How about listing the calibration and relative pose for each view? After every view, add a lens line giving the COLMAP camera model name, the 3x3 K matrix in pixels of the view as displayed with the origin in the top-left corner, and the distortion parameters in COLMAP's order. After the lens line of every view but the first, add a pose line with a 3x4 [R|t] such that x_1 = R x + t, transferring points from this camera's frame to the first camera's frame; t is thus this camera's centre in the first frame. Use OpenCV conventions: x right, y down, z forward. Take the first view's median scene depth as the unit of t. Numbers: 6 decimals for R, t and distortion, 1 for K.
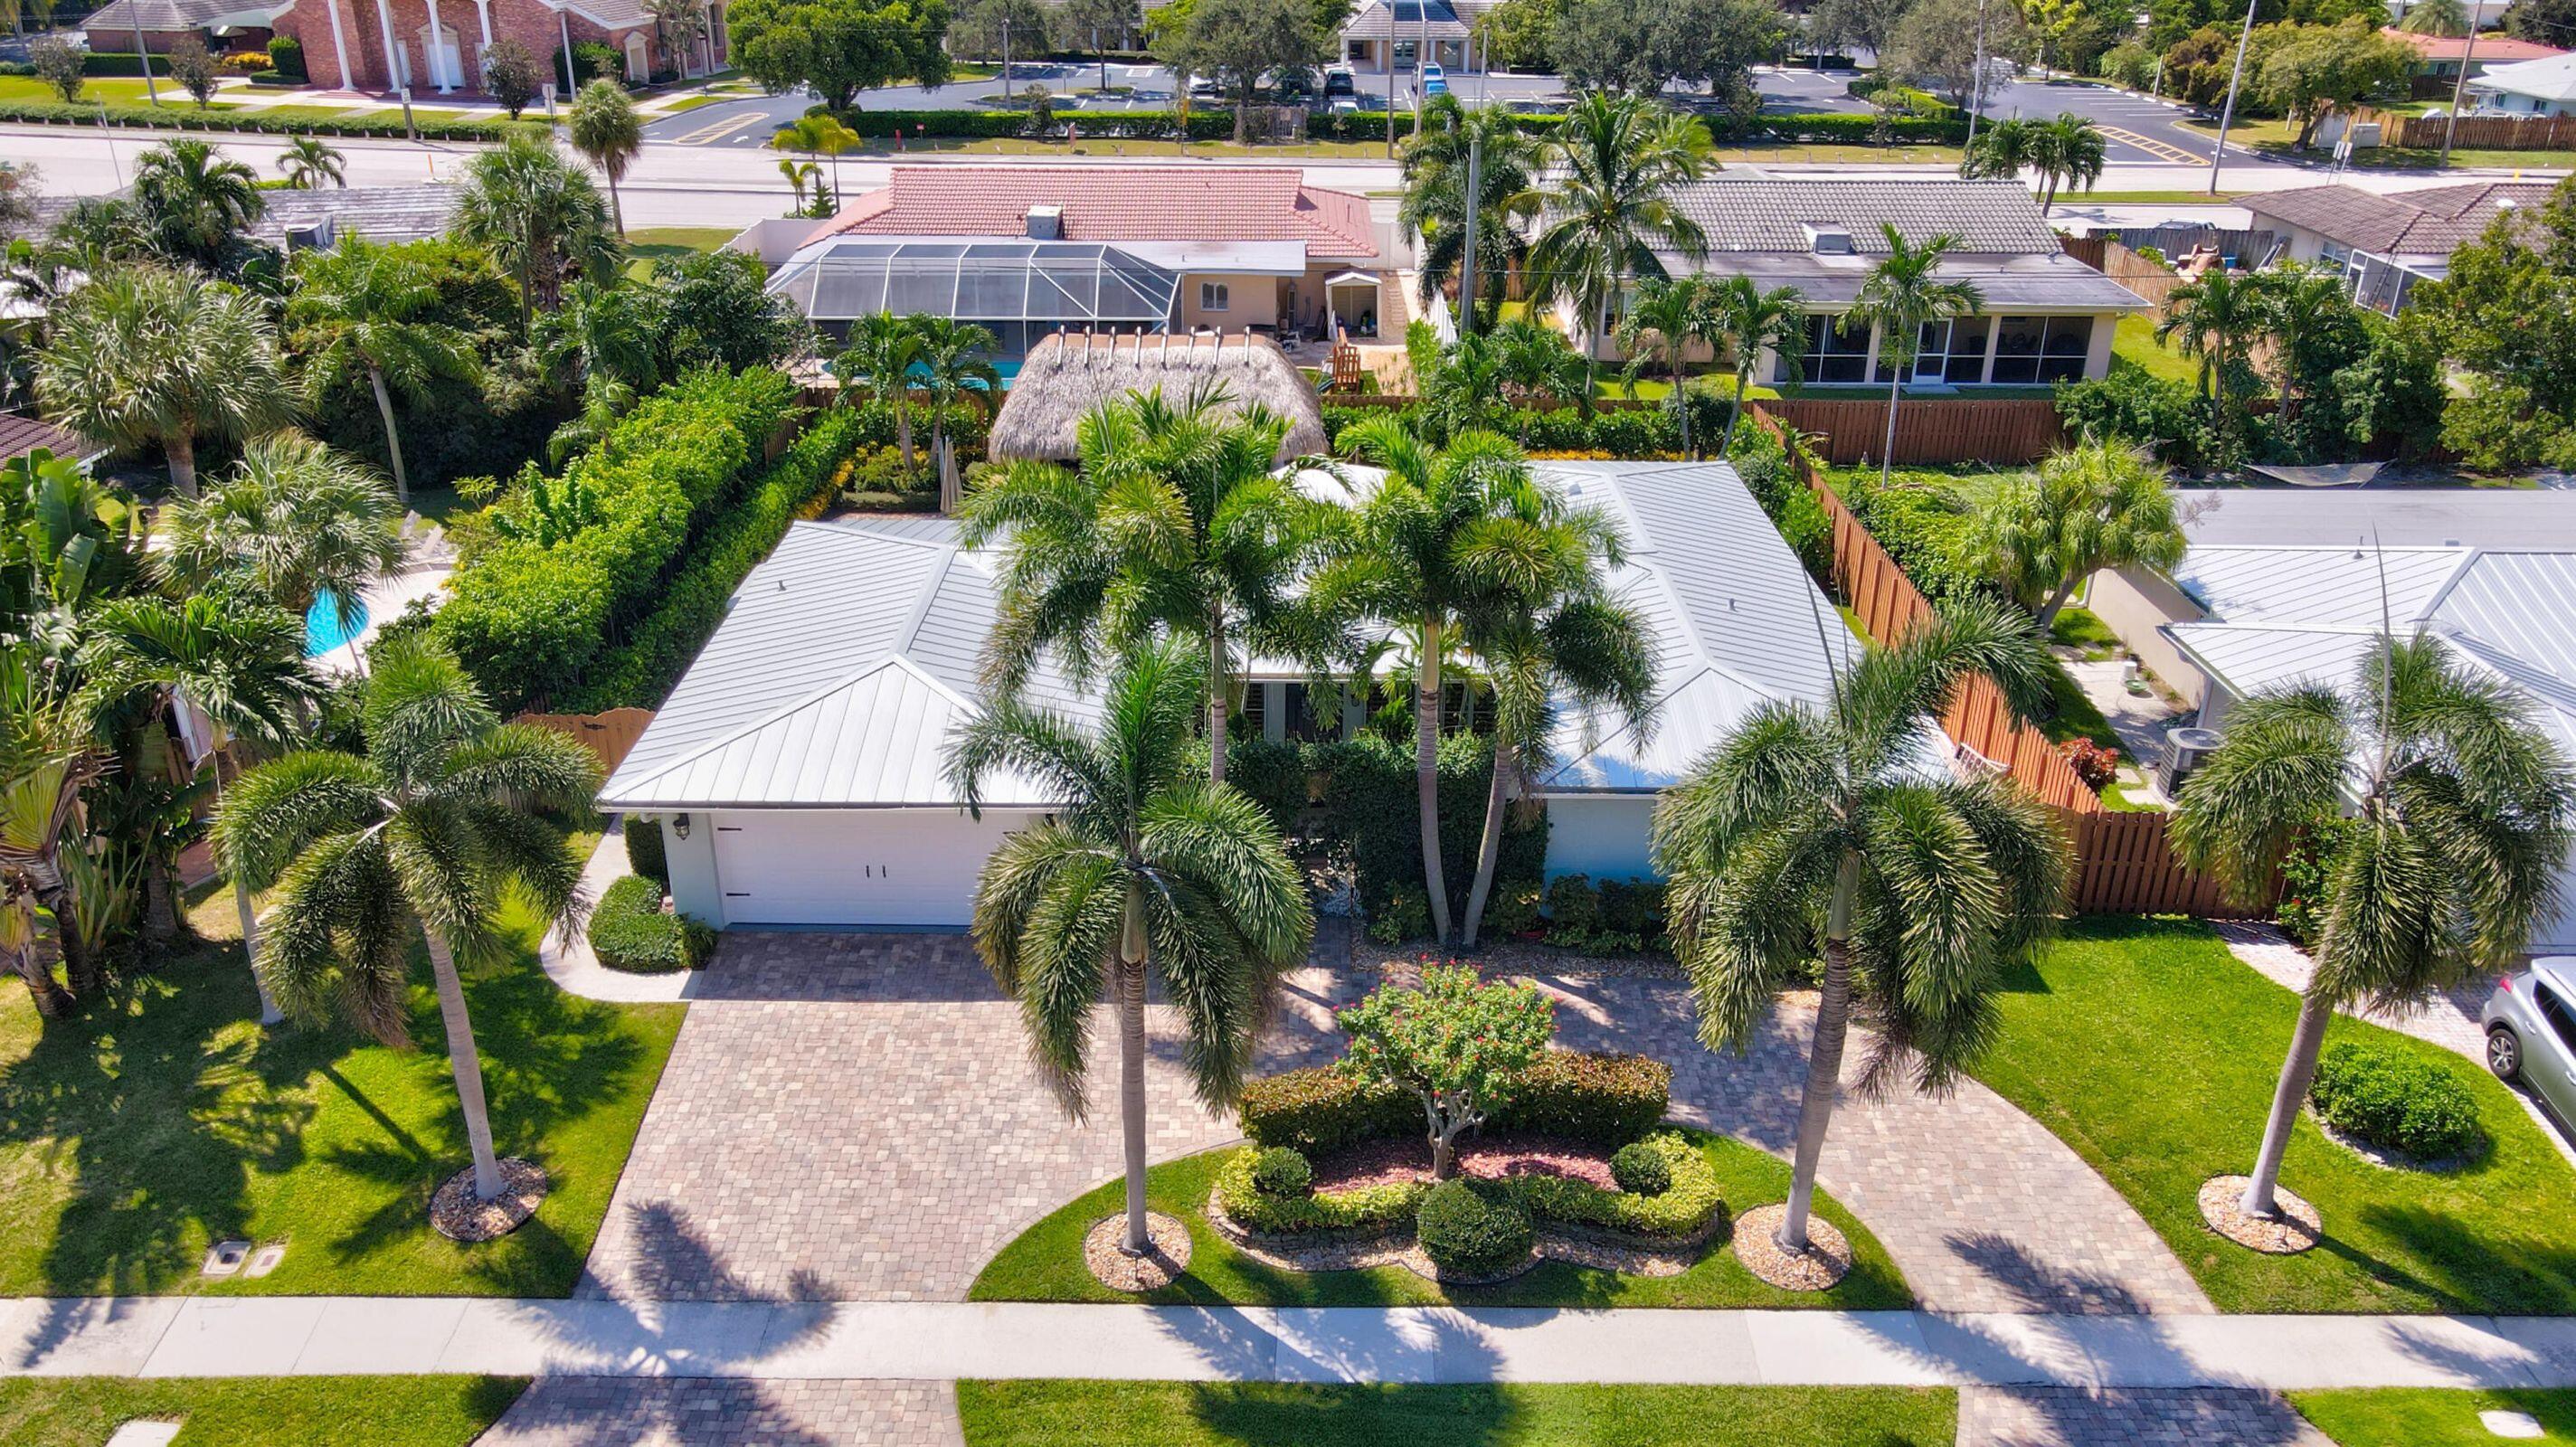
lens RADIAL K [[1898.0, 0, 1275.1], [0, 1898.0, 795.6], [0, 0, 1]] dist [0.006525, 0.001547]
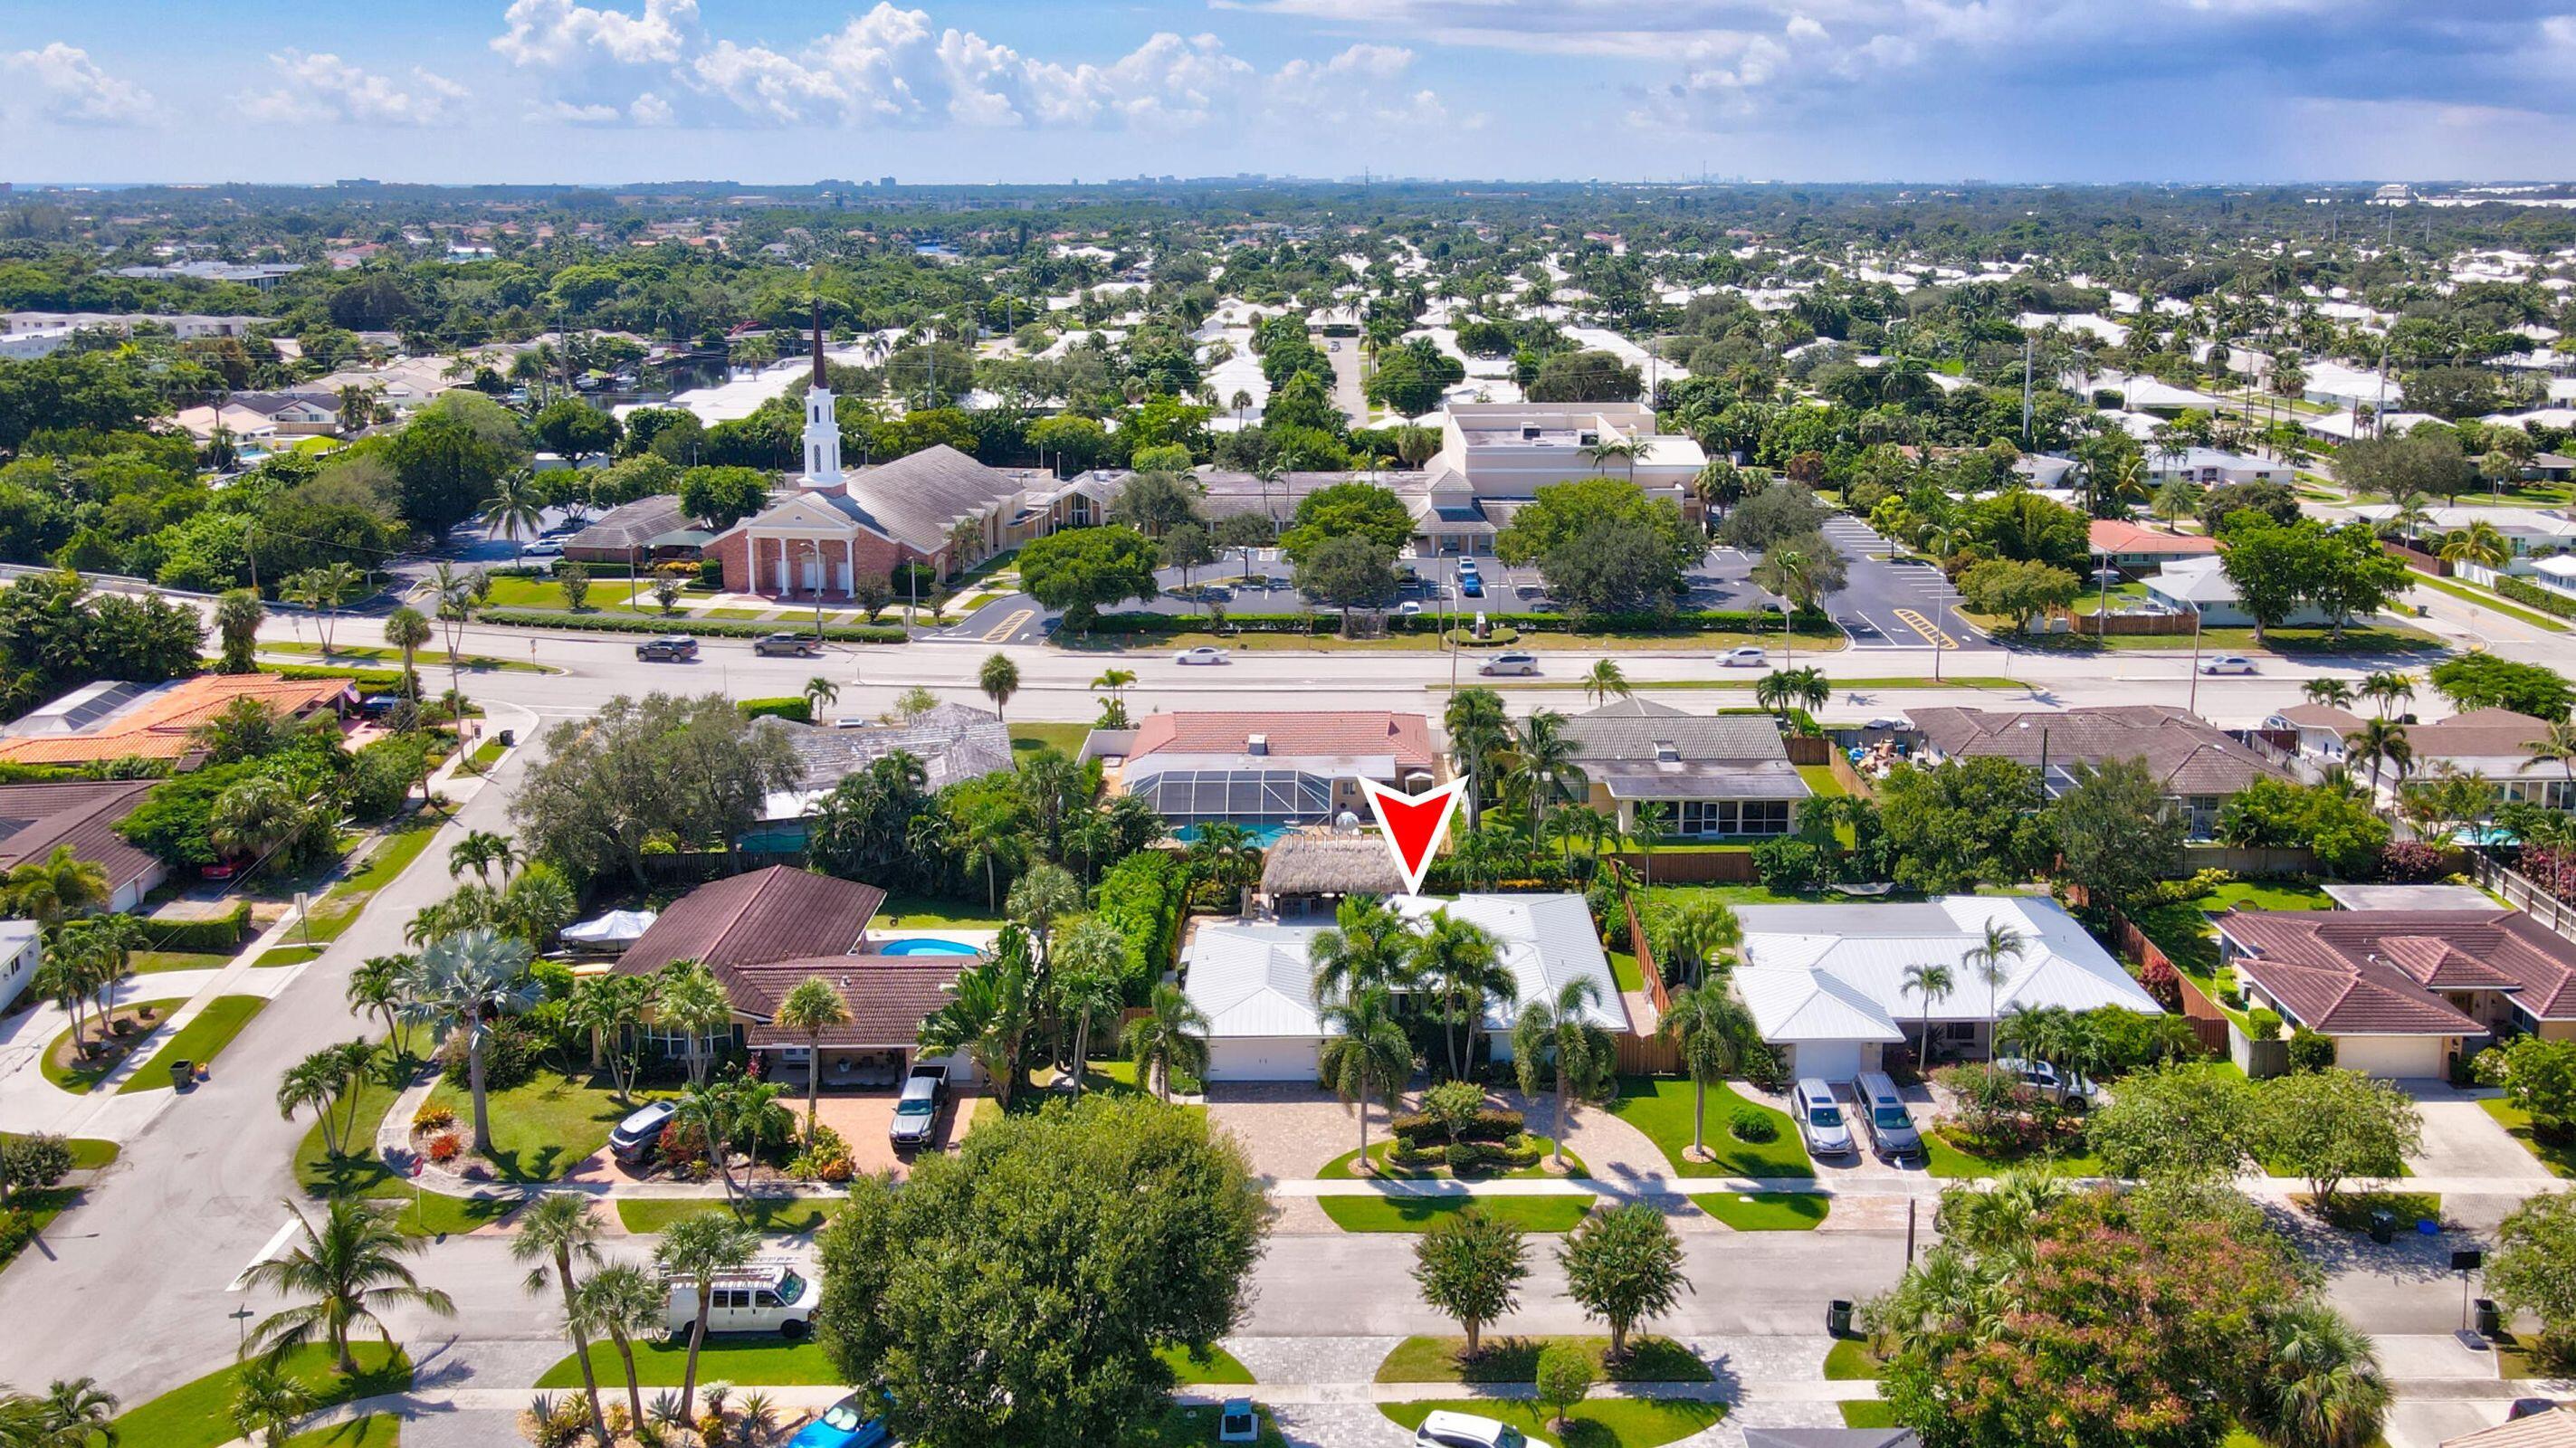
lens RADIAL K [[1981.5, 0, 1362.6], [0, 1981.5, 541.2], [0, 0, 1]] dist [-0.019180, 0.051714]
pose [[0.999886, -0.009152, 0.012031, -0.068633], [0.012122, 0.960949, -0.276459, 0.092600], [-0.009031, 0.276573, 0.960950, -1.741601]]
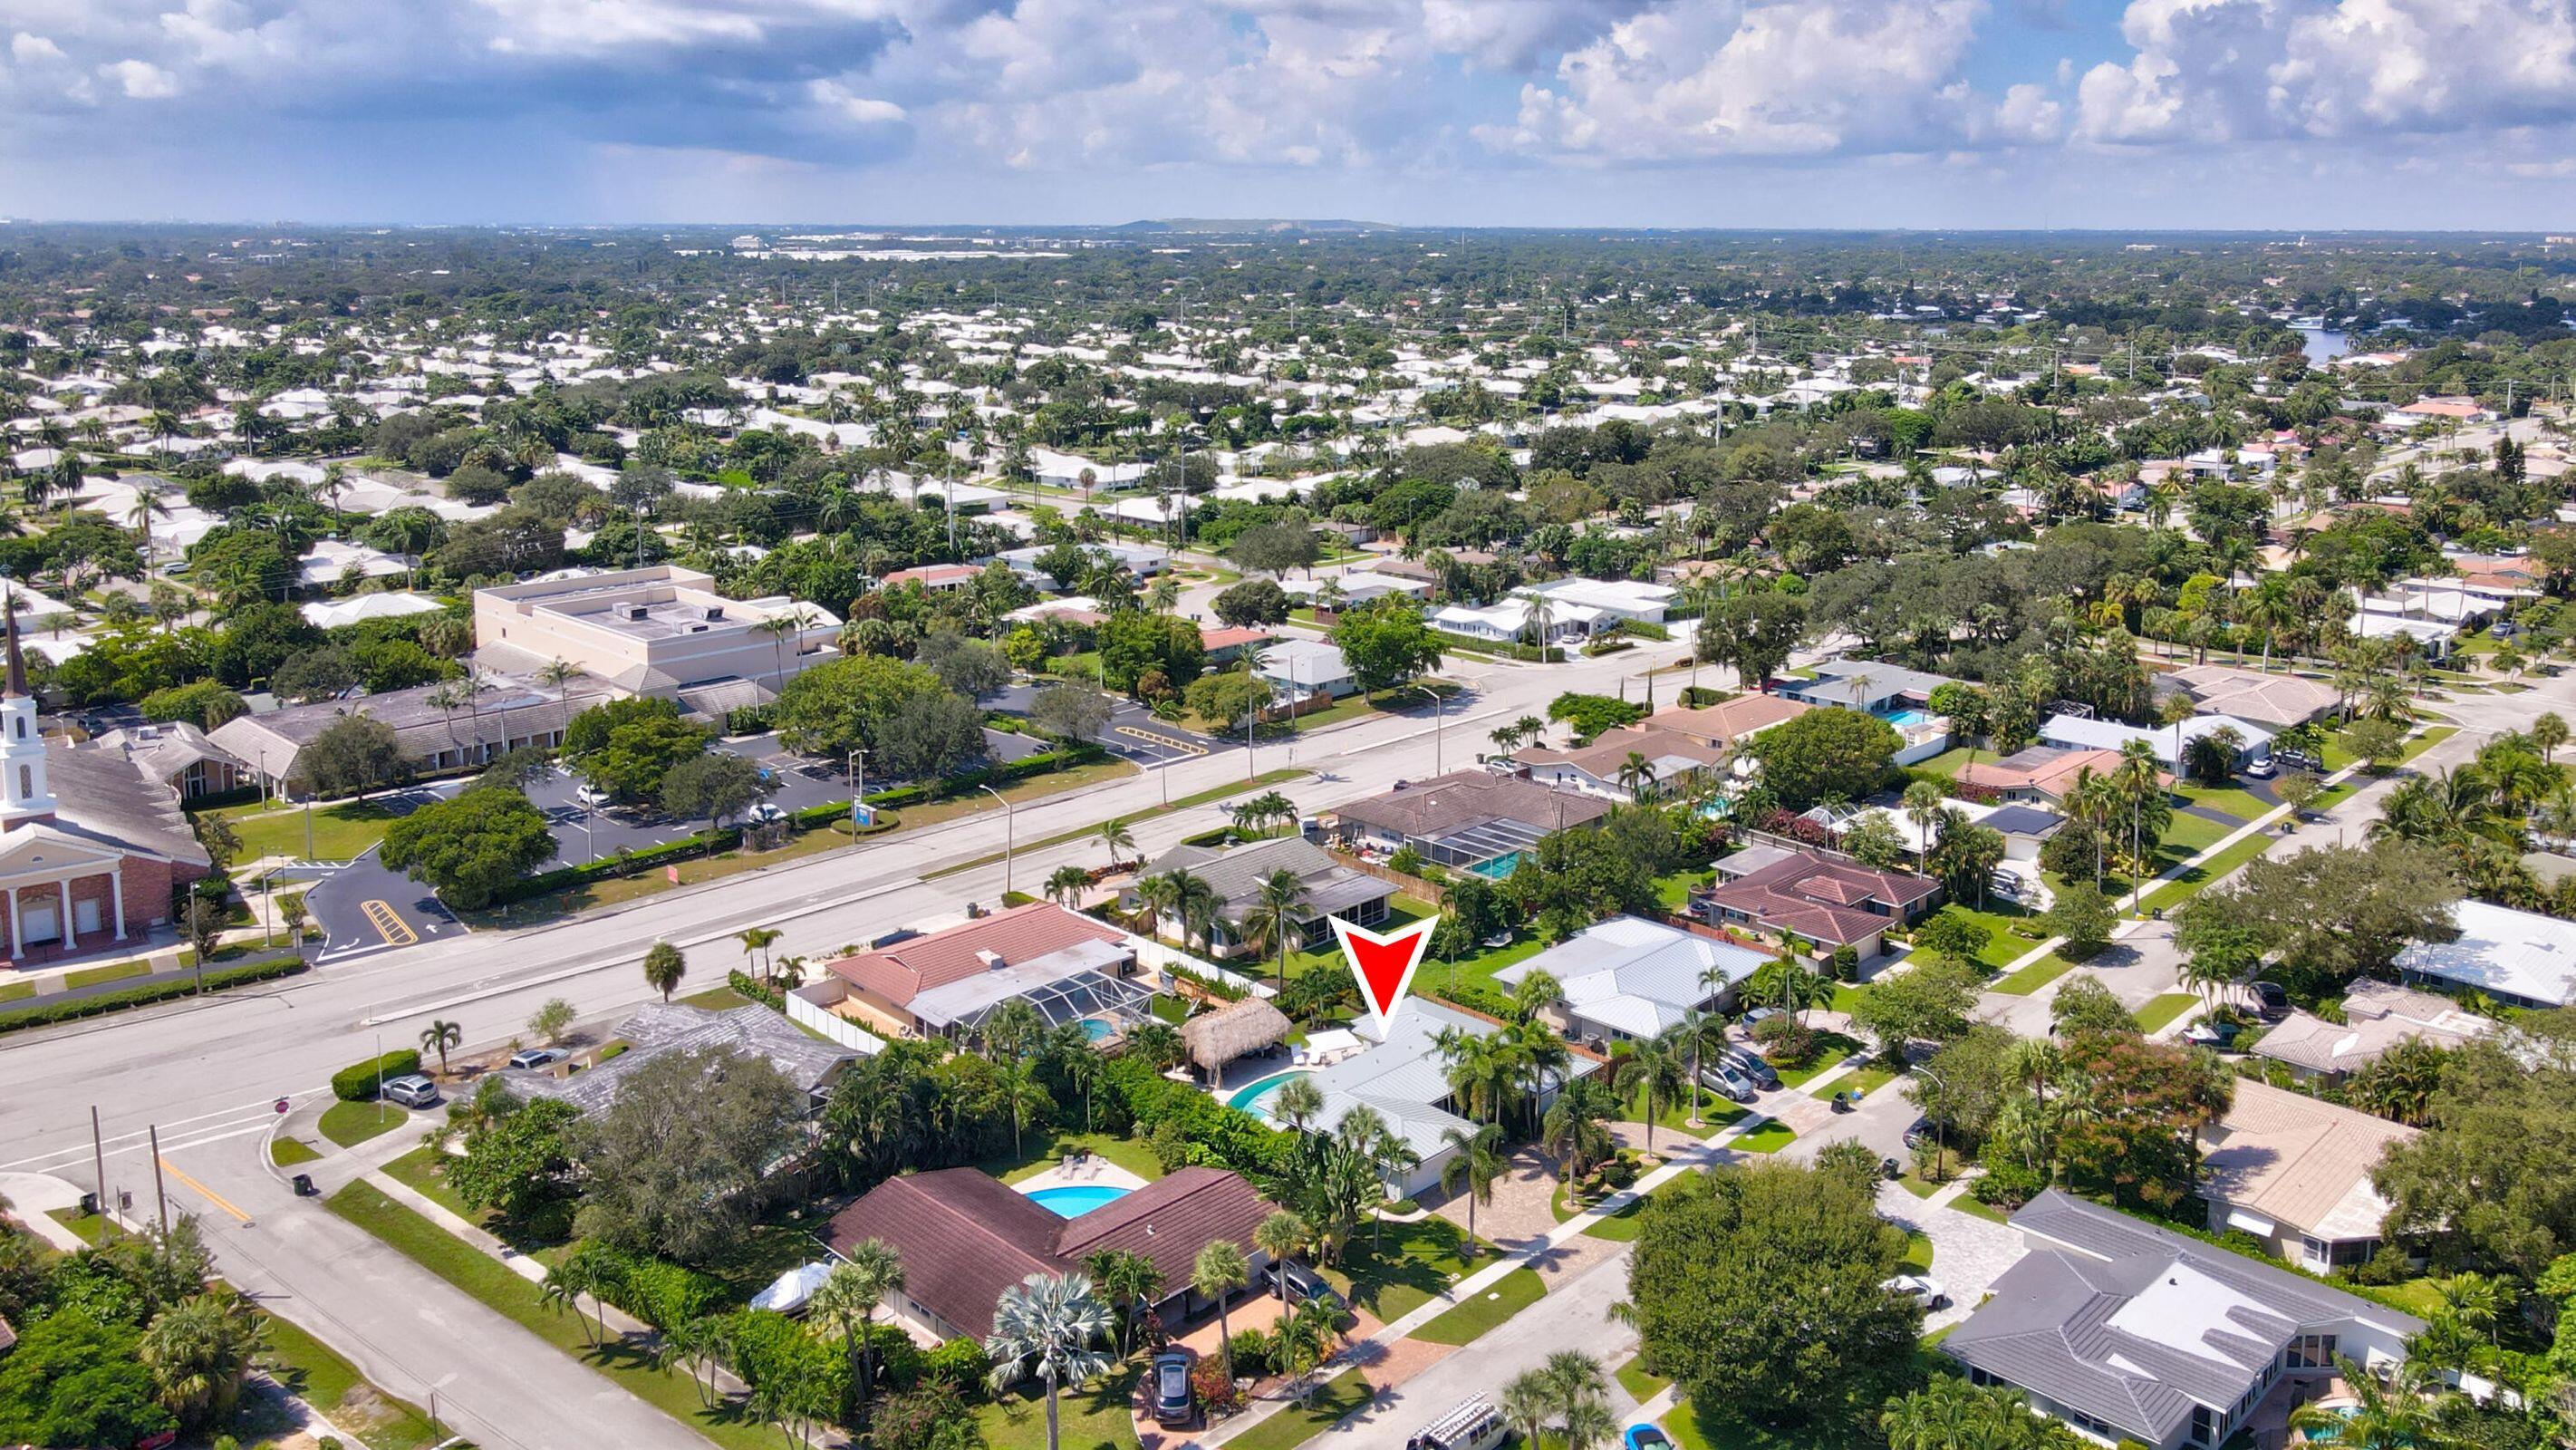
lens RADIAL K [[1981.9, 0, 1362.6], [0, 1981.9, 542.1], [0, 0, 1]] dist [-0.019180, 0.051714]
pose [[0.688028, -0.122661, 0.715243, -2.481611], [0.324962, 0.933345, -0.152532, -0.480649], [-0.648859, 0.337373, 0.682027, -1.726113]]
